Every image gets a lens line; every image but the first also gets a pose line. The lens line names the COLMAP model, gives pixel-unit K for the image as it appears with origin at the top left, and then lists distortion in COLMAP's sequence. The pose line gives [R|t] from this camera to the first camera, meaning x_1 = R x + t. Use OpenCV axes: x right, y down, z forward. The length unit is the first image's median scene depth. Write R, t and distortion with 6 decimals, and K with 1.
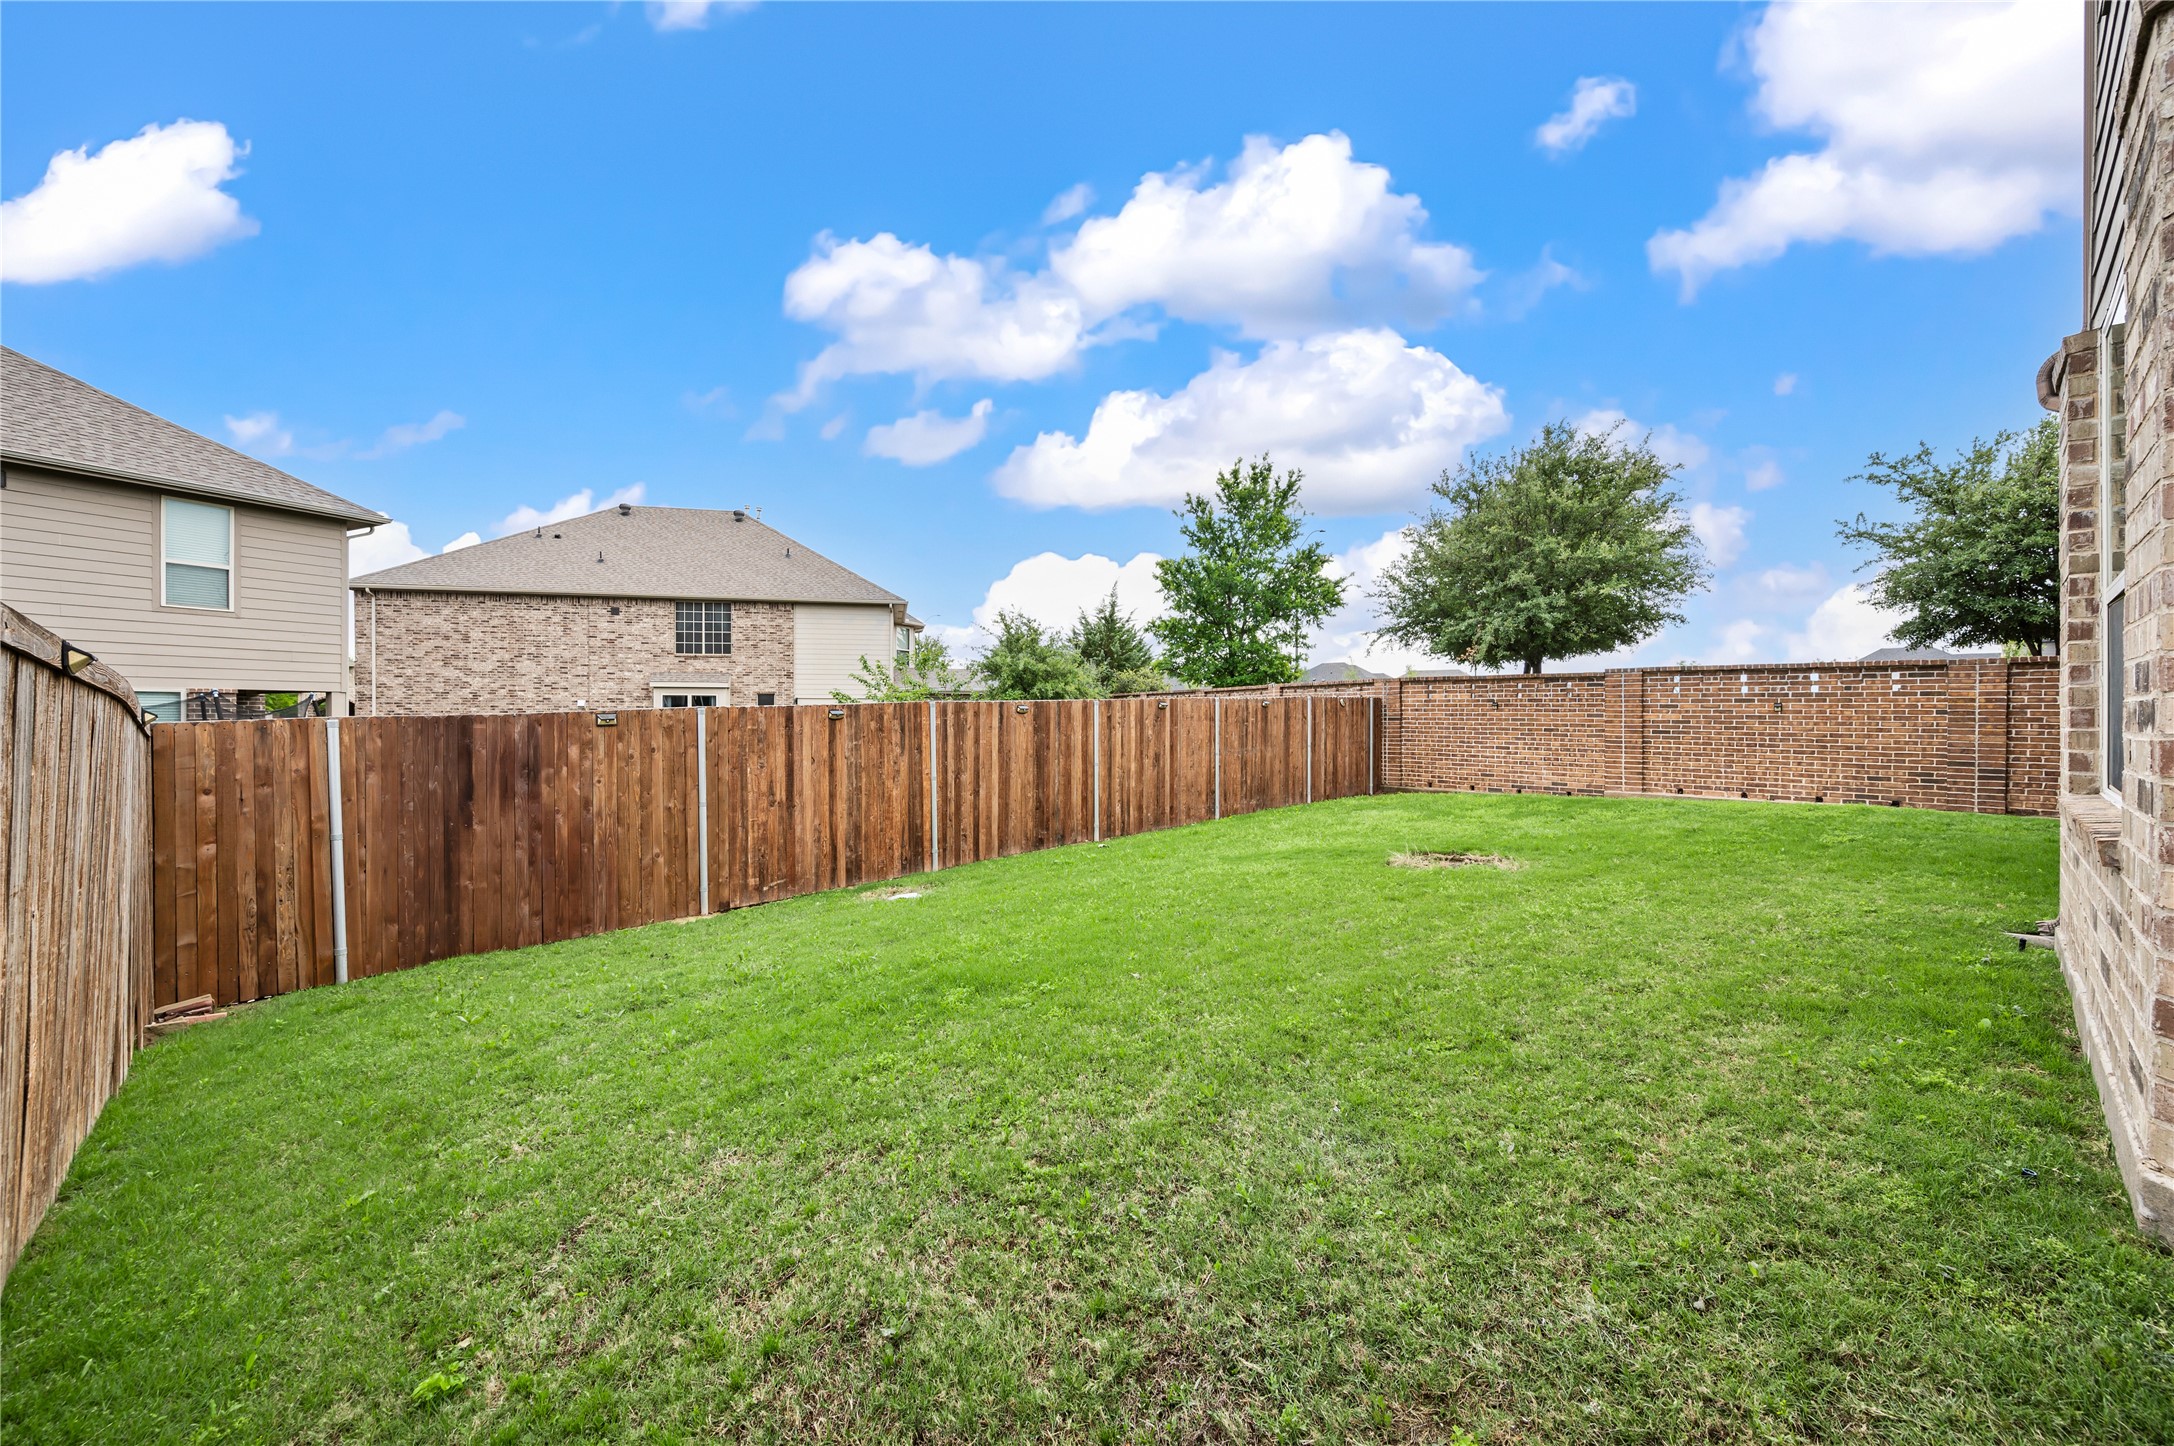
lens RADIAL K [[869.6, 0, 1105.1], [0, 869.6, 717.6], [0, 0, 1]] dist [-0.000604, 0.000075]
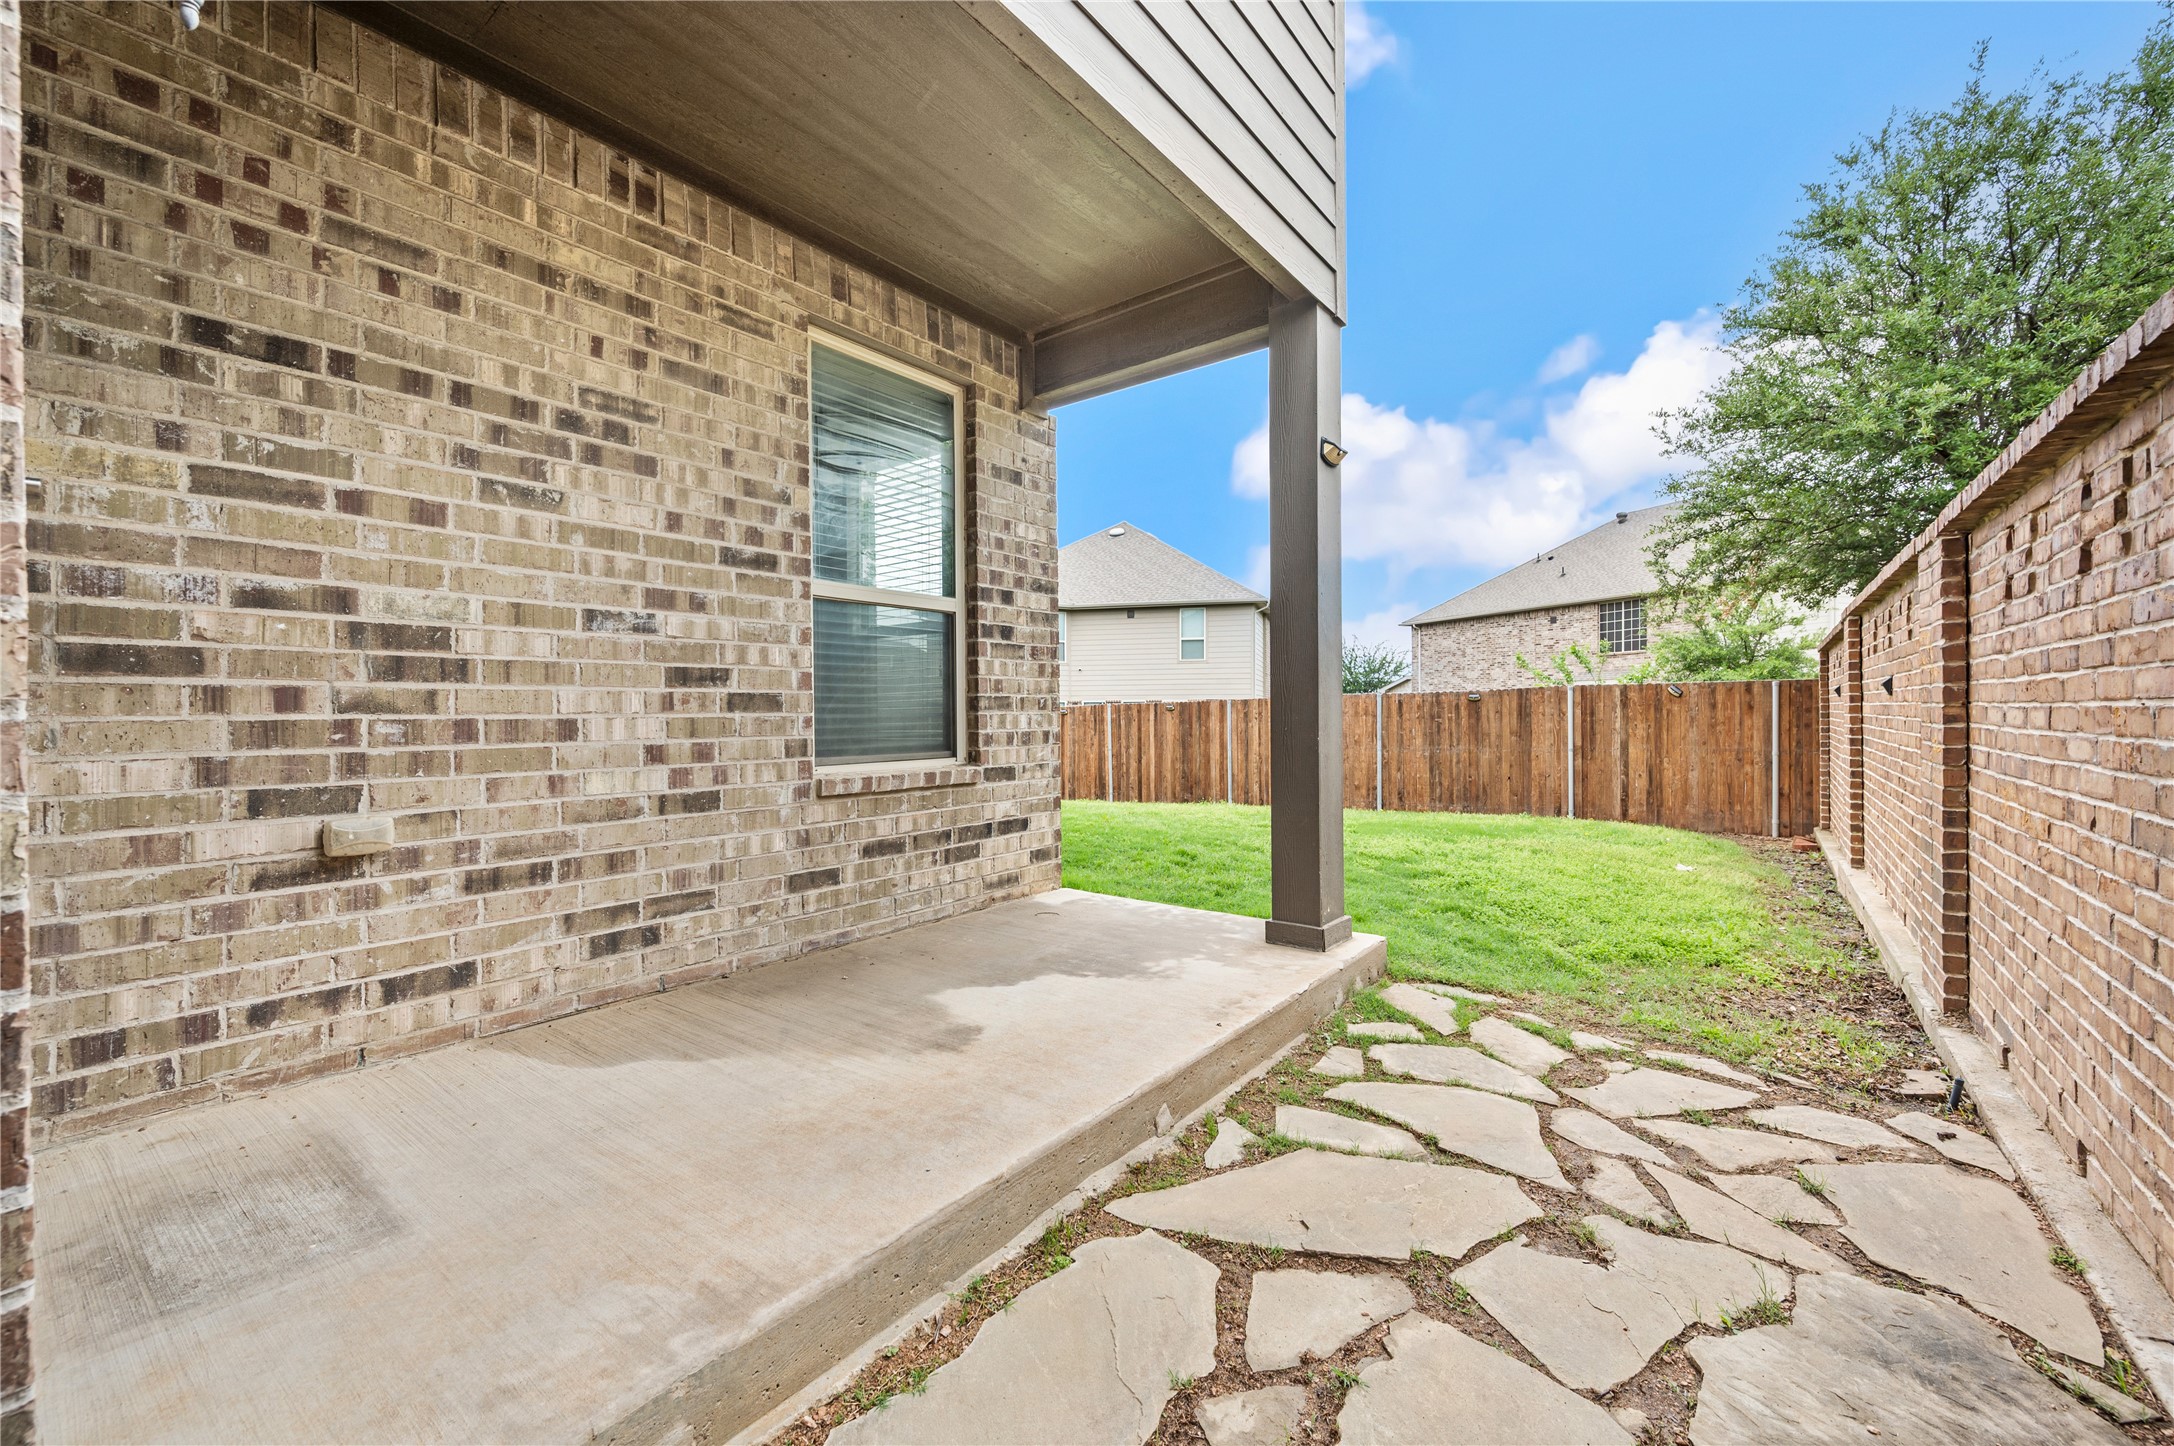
lens RADIAL K [[869.6, 0, 1068.9], [0, 869.6, 717.8], [0, 0, 1]] dist [-0.000604, 0.000075]
pose [[0.129956, 0.003073, -0.991515, 1.134057], [0.000234, 0.999995, 0.003130, 0.002199], [0.991520, -0.000639, 0.129955, 0.546310]]
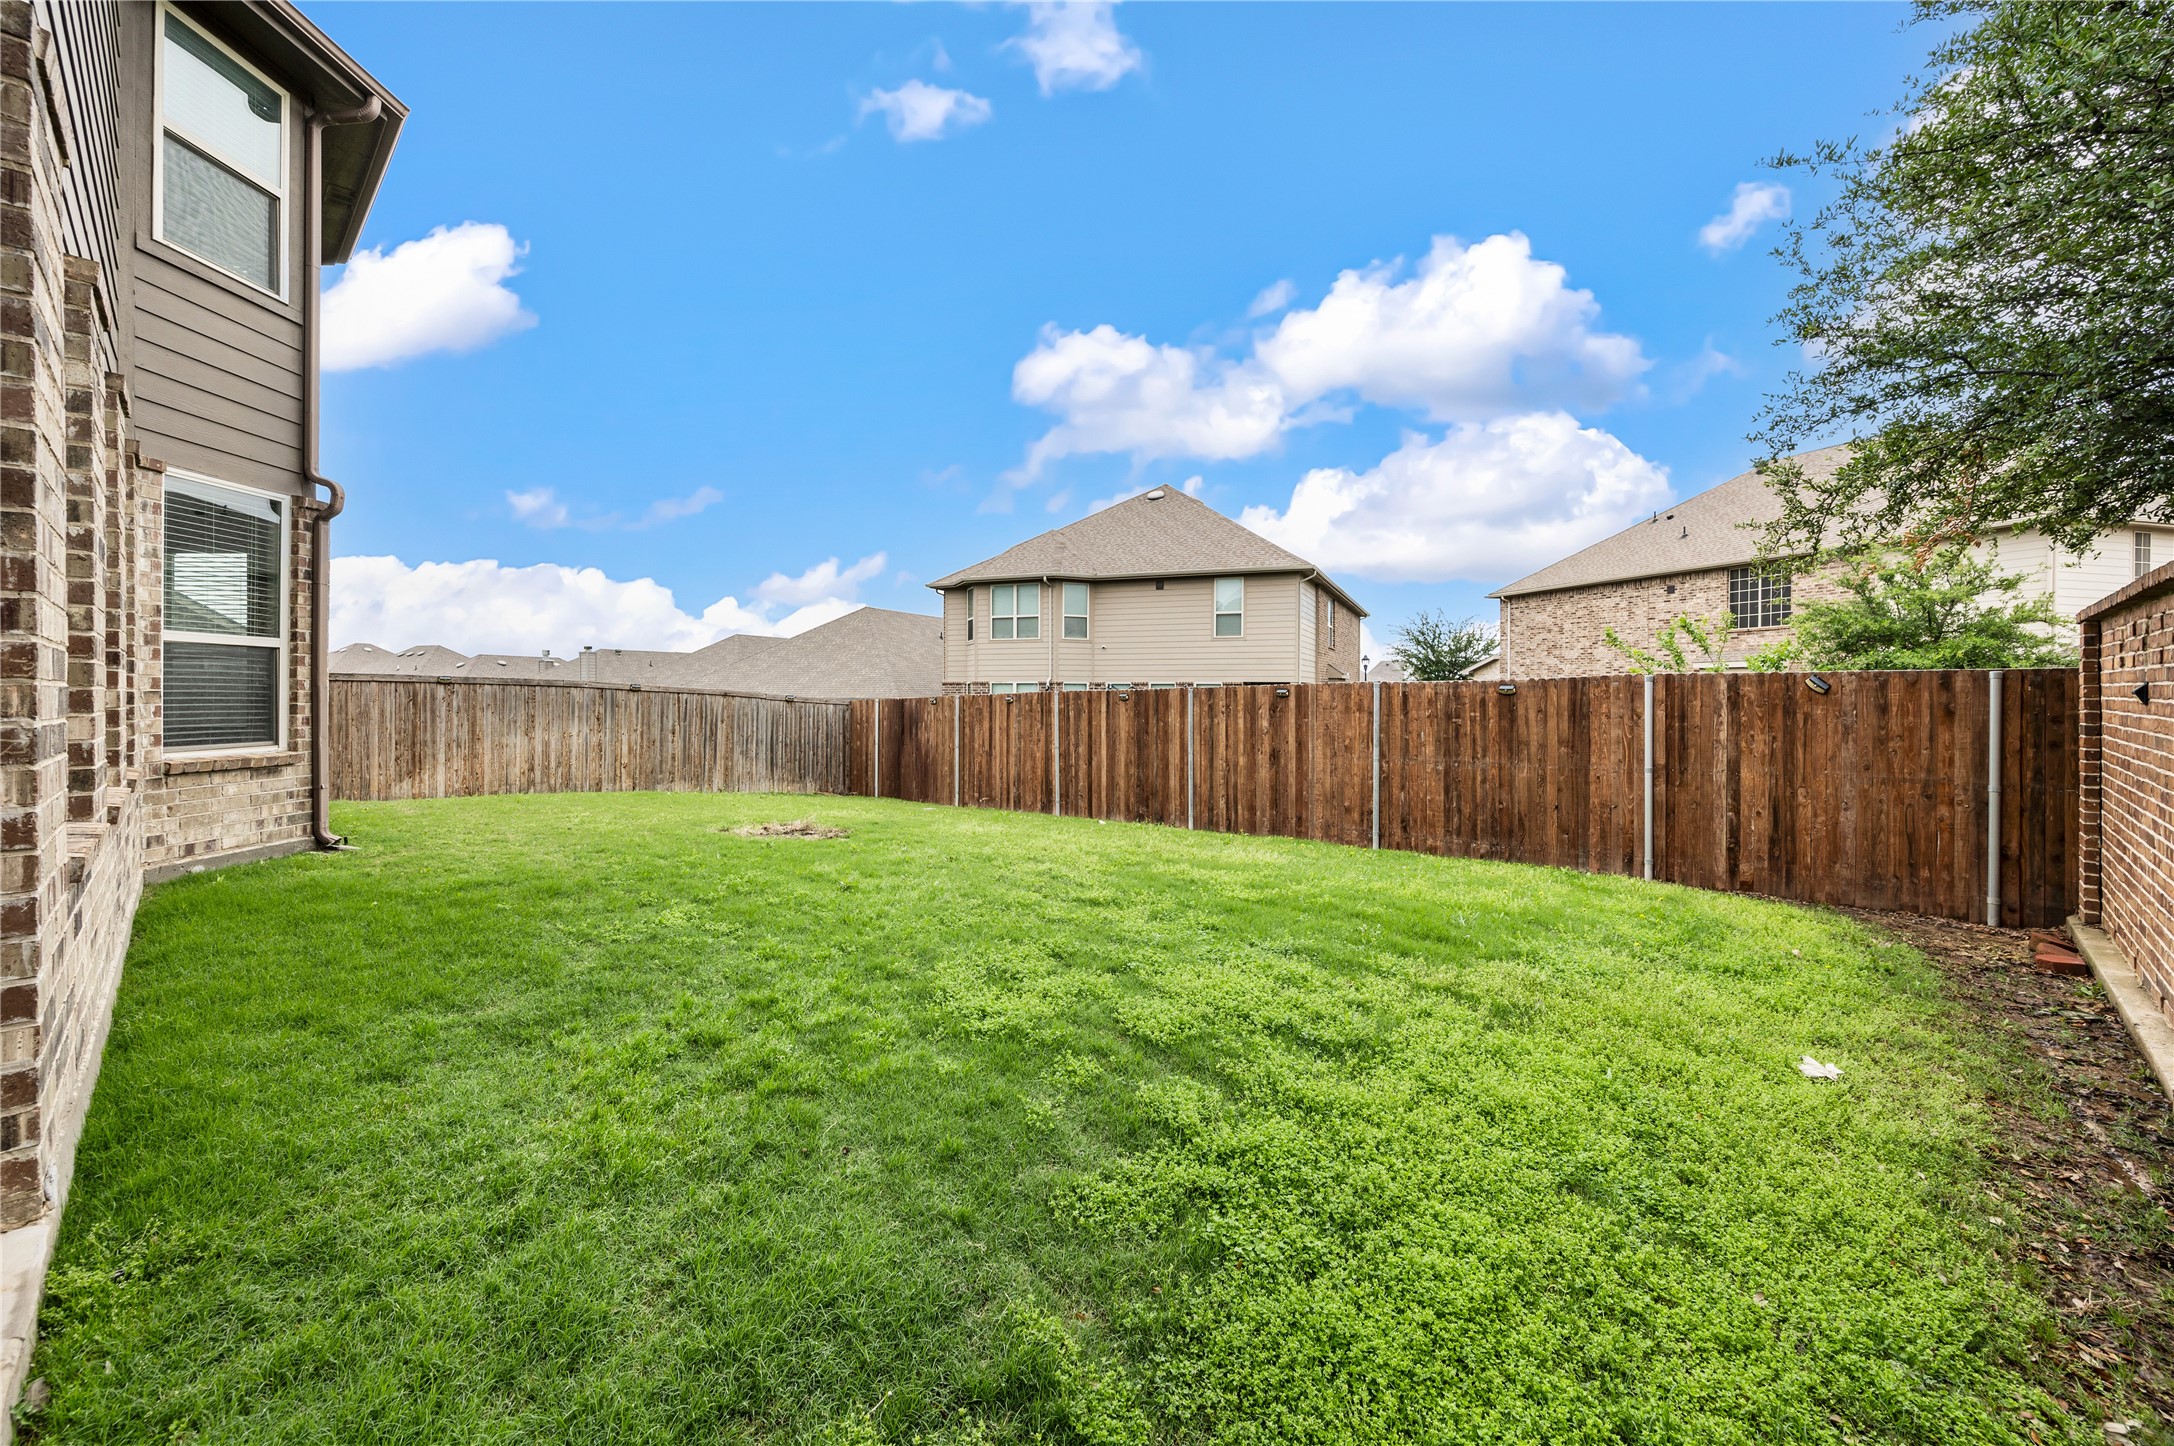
lens RADIAL K [[869.6, 0, 1063.0], [0, 869.6, 694.4], [0, 0, 1]] dist [-0.000604, 0.000075]
pose [[0.015019, 0.003361, -0.999882, 0.900807], [-0.007725, 0.999965, 0.003246, -0.013915], [0.999857, 0.007675, 0.015044, 0.768200]]
